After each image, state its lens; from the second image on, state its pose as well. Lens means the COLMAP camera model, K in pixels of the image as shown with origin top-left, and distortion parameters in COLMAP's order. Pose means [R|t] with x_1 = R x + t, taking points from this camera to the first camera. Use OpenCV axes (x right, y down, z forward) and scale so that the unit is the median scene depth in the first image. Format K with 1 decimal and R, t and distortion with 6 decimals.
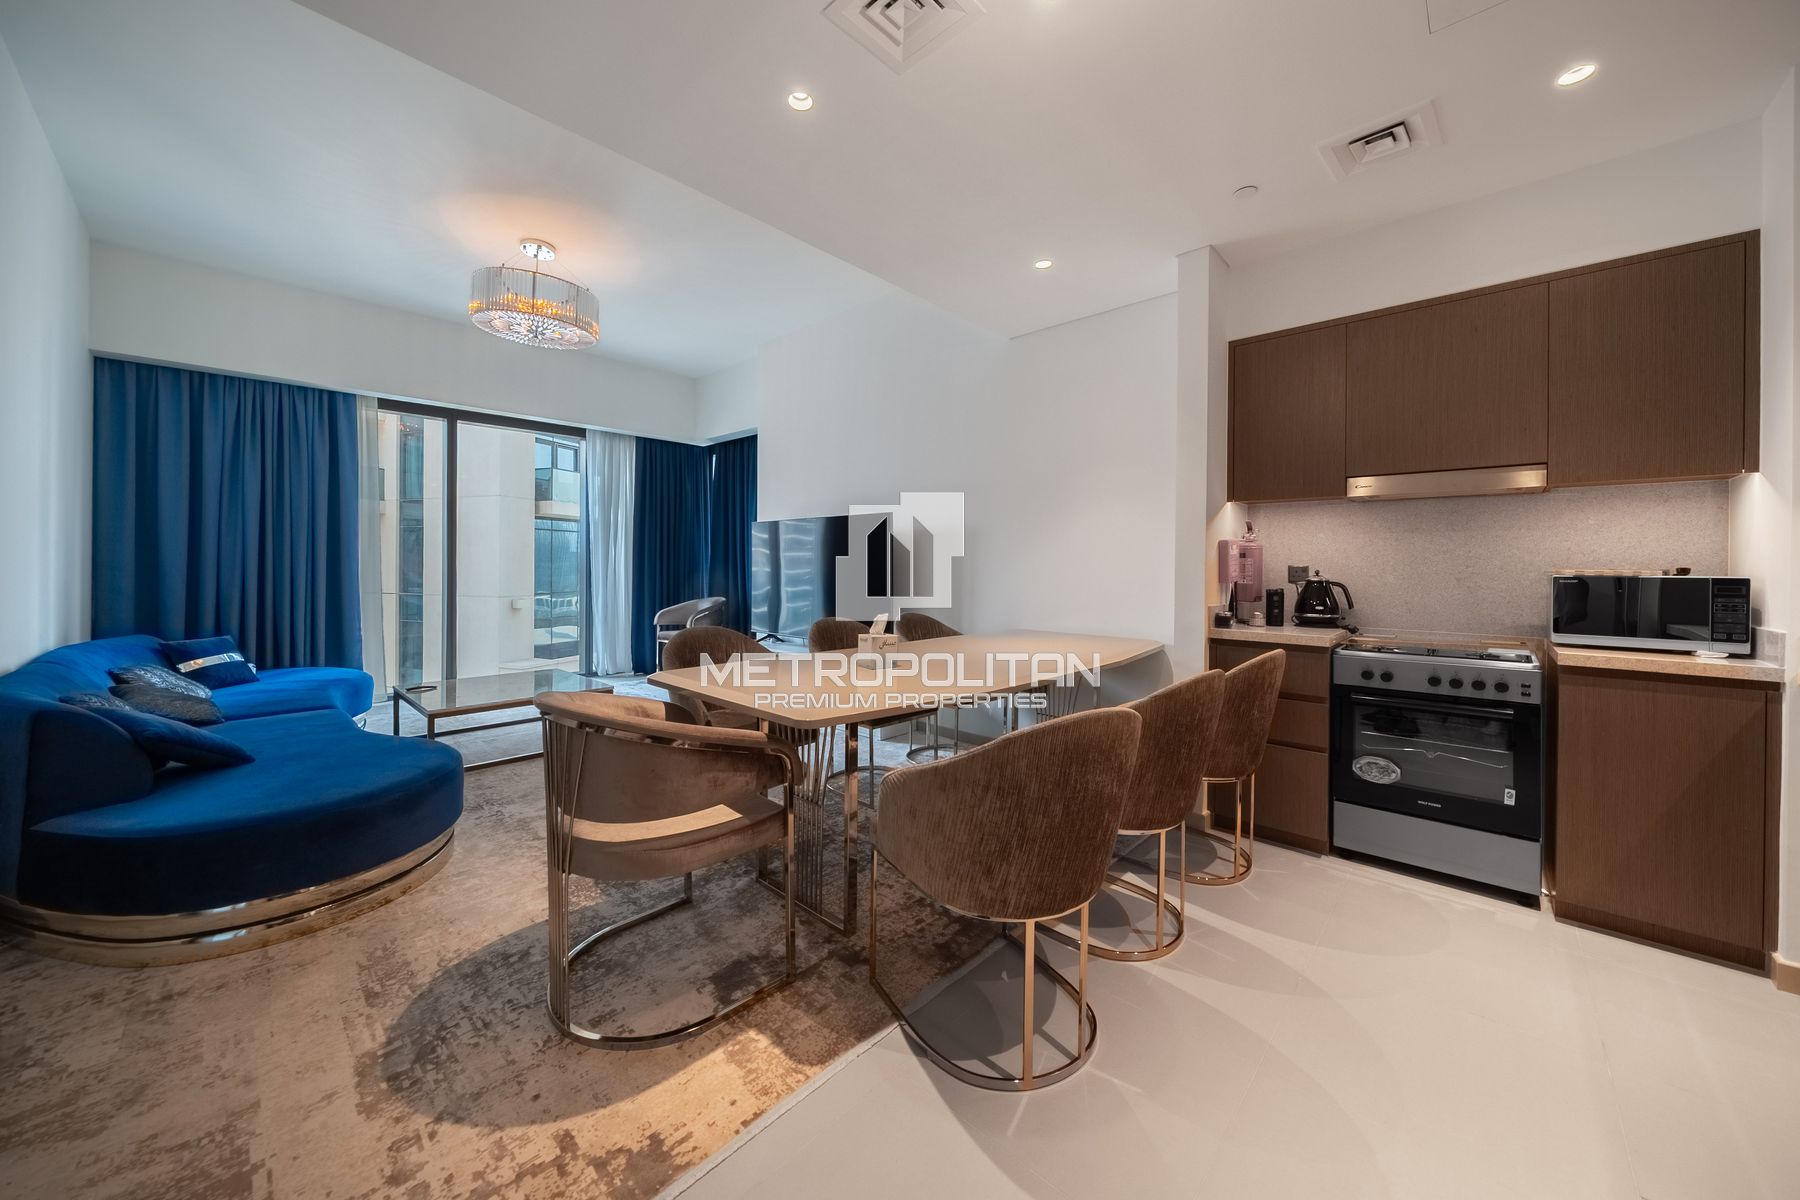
lens RADIAL K [[639.1, 0, 886.3], [0, 639.1, 567.5], [0, 0, 1]] dist [-0.004086, -0.000071]
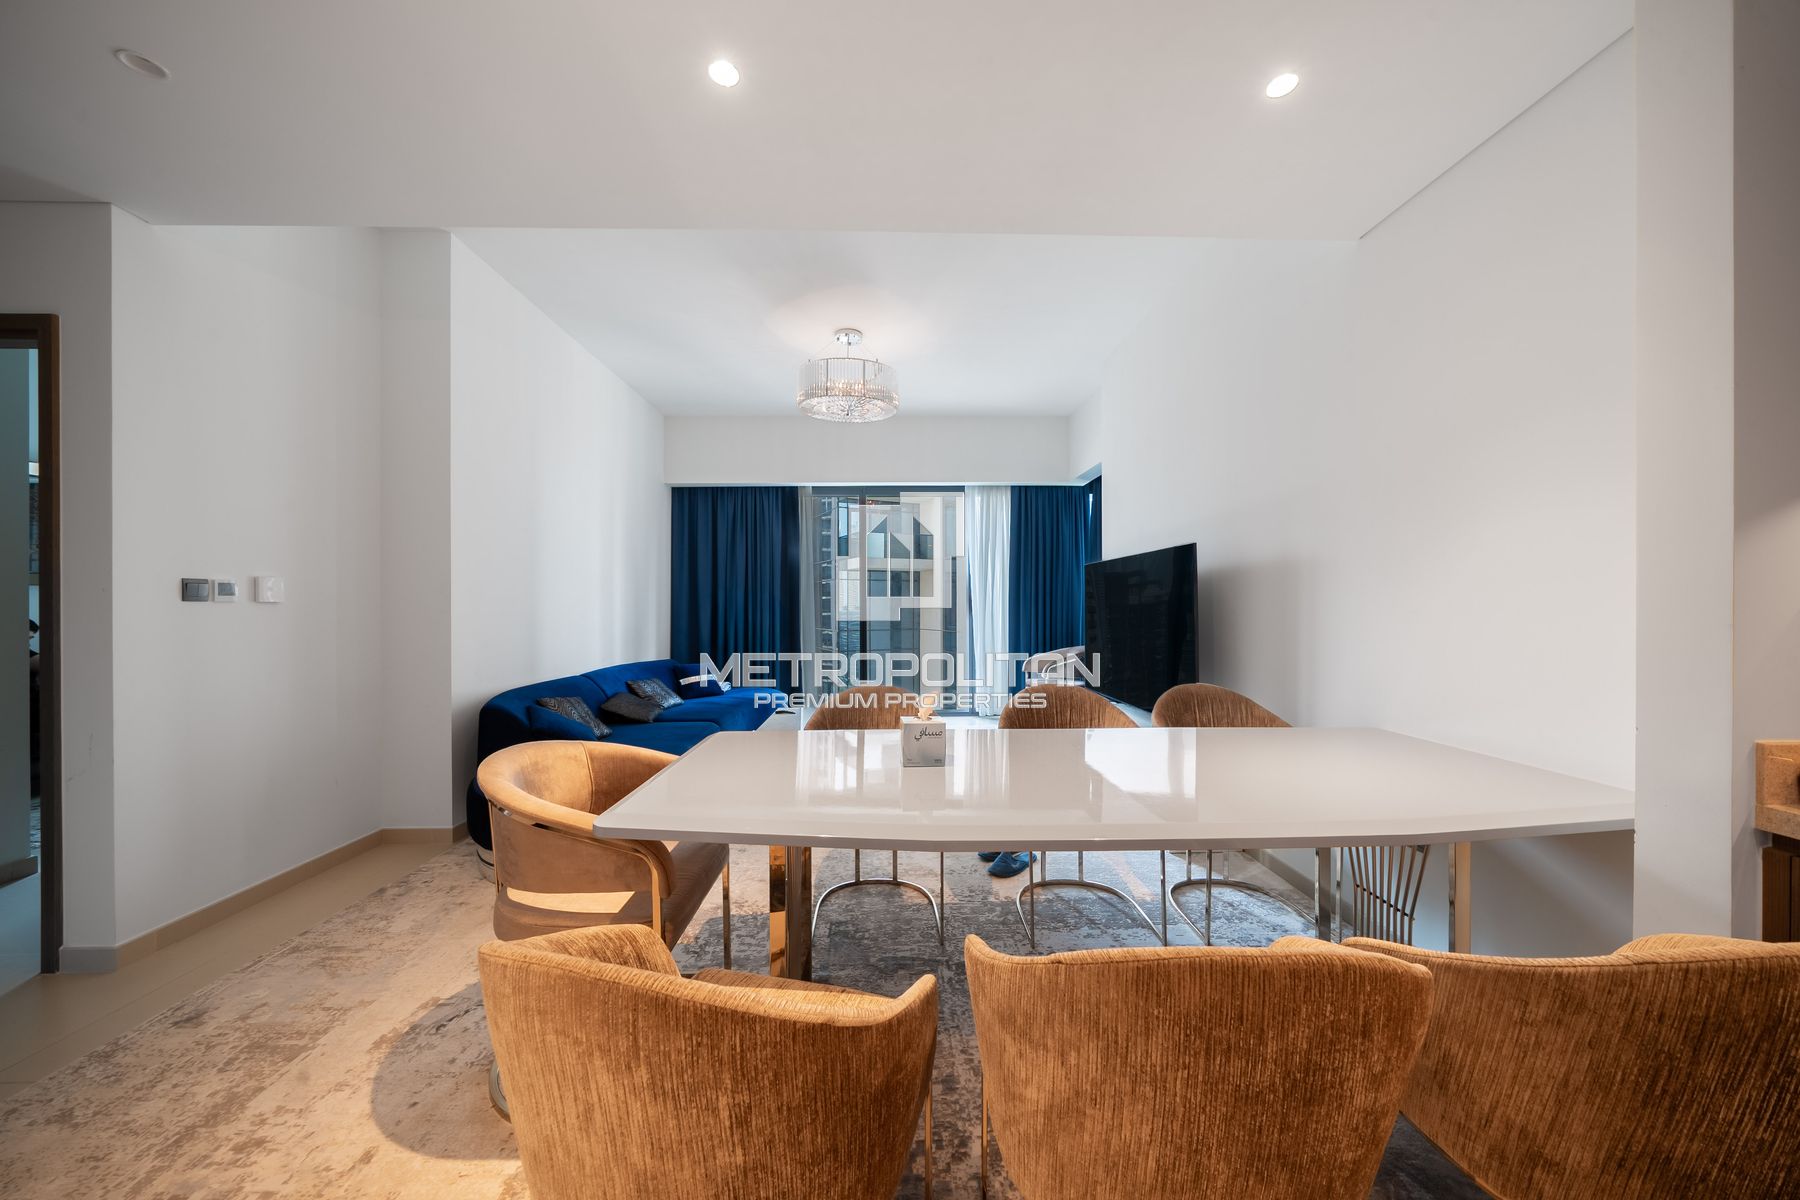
lens RADIAL K [[616.1, 0, 900.0], [0, 616.1, 600.0], [0, 0, 1]] dist [-0.001969, -0.000087]
pose [[0.713920, -0.013708, -0.700093, 0.452363], [0.004244, 0.999875, -0.015250, -0.019699], [0.700214, 0.007916, 0.713889, 0.446179]]
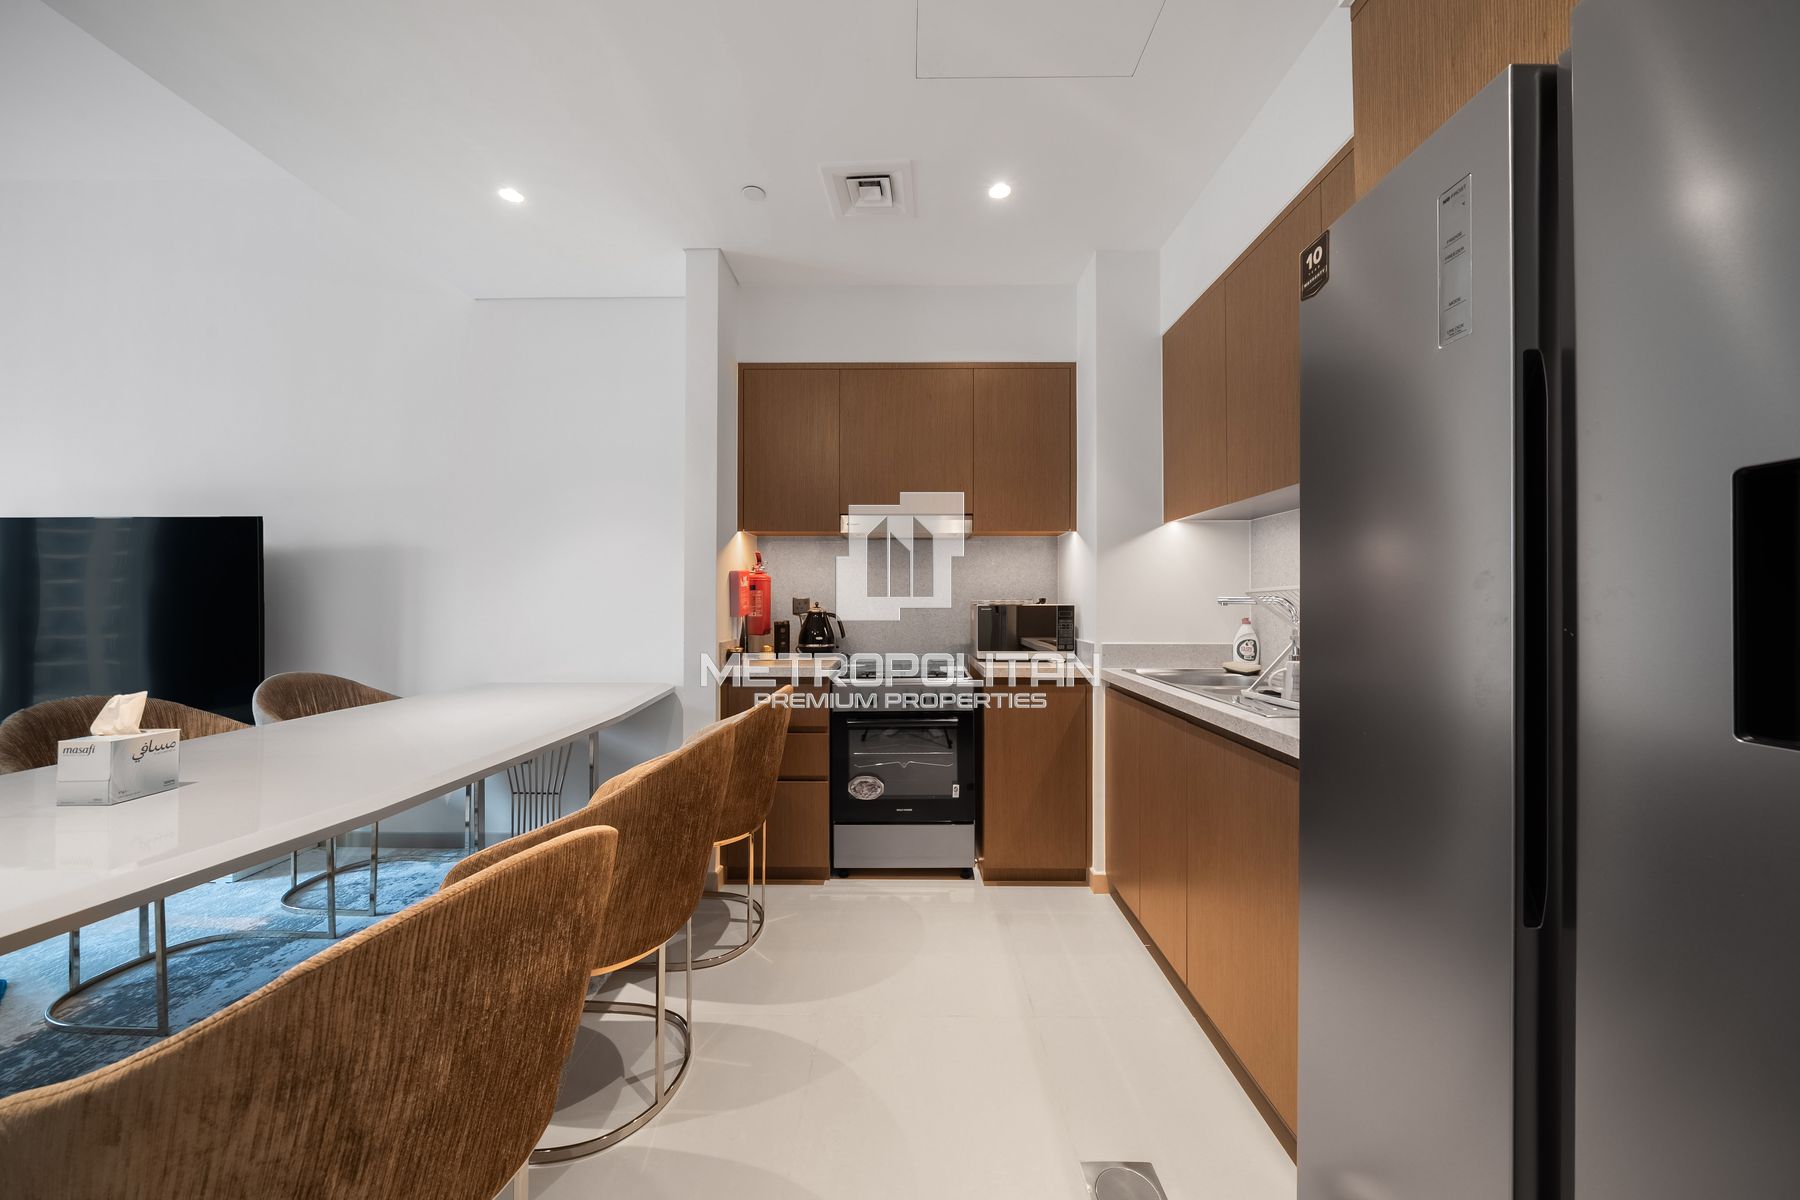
lens RADIAL K [[616.1, 0, 900.0], [0, 616.1, 600.0], [0, 0, 1]] dist [-0.001969, -0.000087]
pose [[0.735875, -0.006523, 0.677086, 0.108486], [0.006169, 0.999977, 0.002930, -0.001597], [-0.677089, 0.002021, 0.735898, 0.194342]]
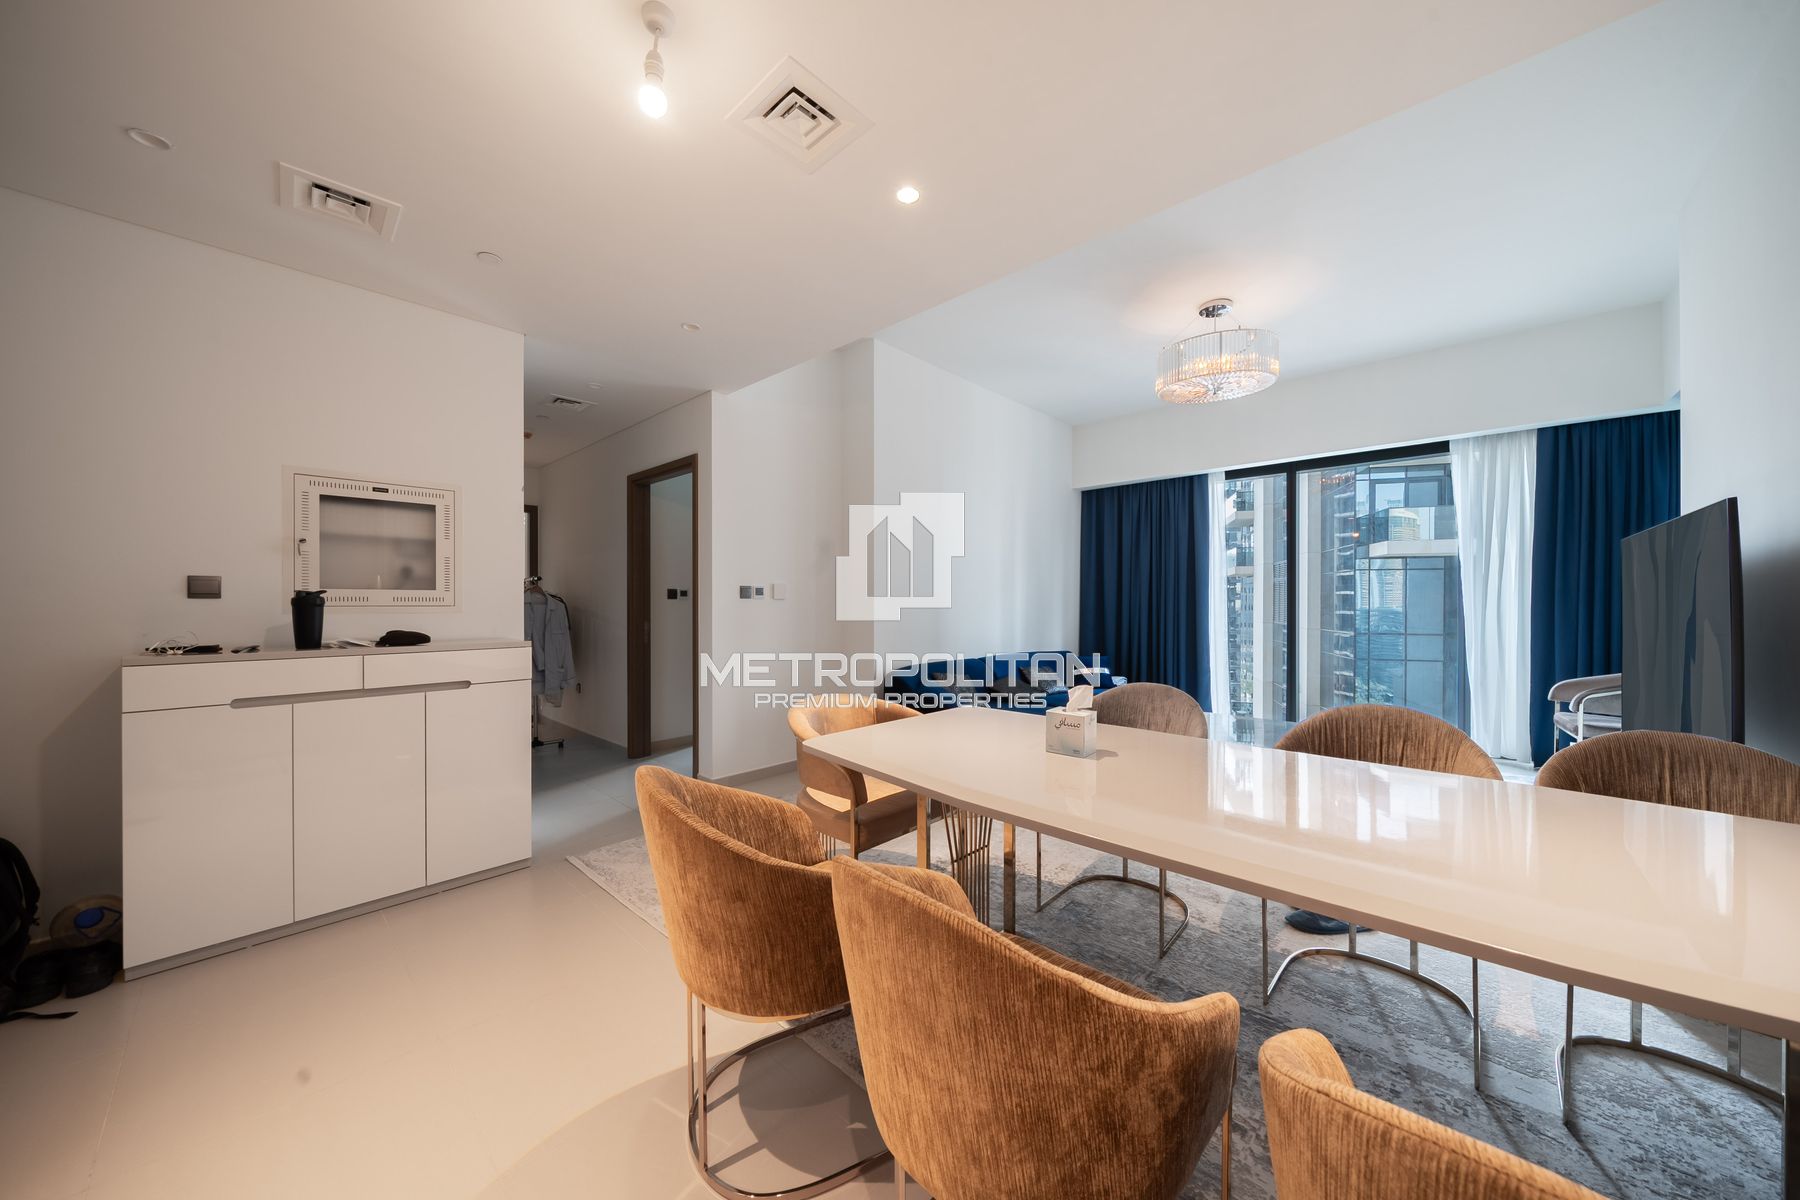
lens RADIAL K [[620.1, 0, 902.4], [0, 620.1, 594.2], [0, 0, 1]] dist [-0.002617, -0.000259]
pose [[0.016142, -0.017558, -0.999716, 0.727743], [-0.004554, 0.999834, -0.017634, -0.020354], [0.999859, 0.004837, 0.016059, 0.761382]]
